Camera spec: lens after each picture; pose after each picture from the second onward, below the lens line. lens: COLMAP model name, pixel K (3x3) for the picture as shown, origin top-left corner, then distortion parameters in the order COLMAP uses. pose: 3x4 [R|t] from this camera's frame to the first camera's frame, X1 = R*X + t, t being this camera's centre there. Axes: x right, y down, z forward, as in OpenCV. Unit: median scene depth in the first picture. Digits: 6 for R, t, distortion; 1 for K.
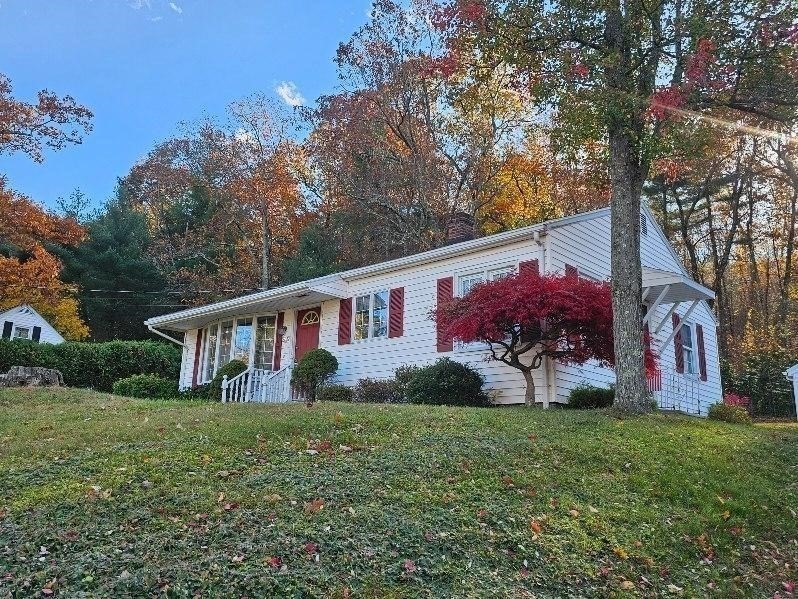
lens RADIAL K [[728.5, 0, 399.0], [0, 728.5, 299.5], [0, 0, 1]] dist [0.078987, -0.007983]
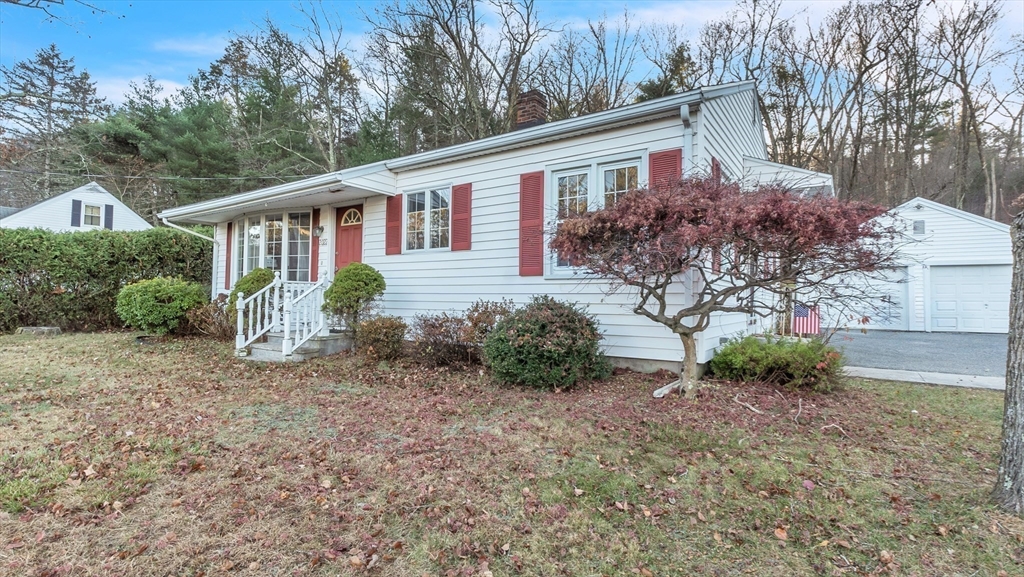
lens RADIAL K [[481.0, 0, 512.0], [0, 481.0, 288.5], [0, 0, 1]] dist [-0.000835, 0.000317]
pose [[0.990028, -0.011704, 0.140387, -0.021106], [-0.019564, 0.975463, 0.219292, -0.019036], [-0.139509, -0.219851, 0.965506, 0.455253]]
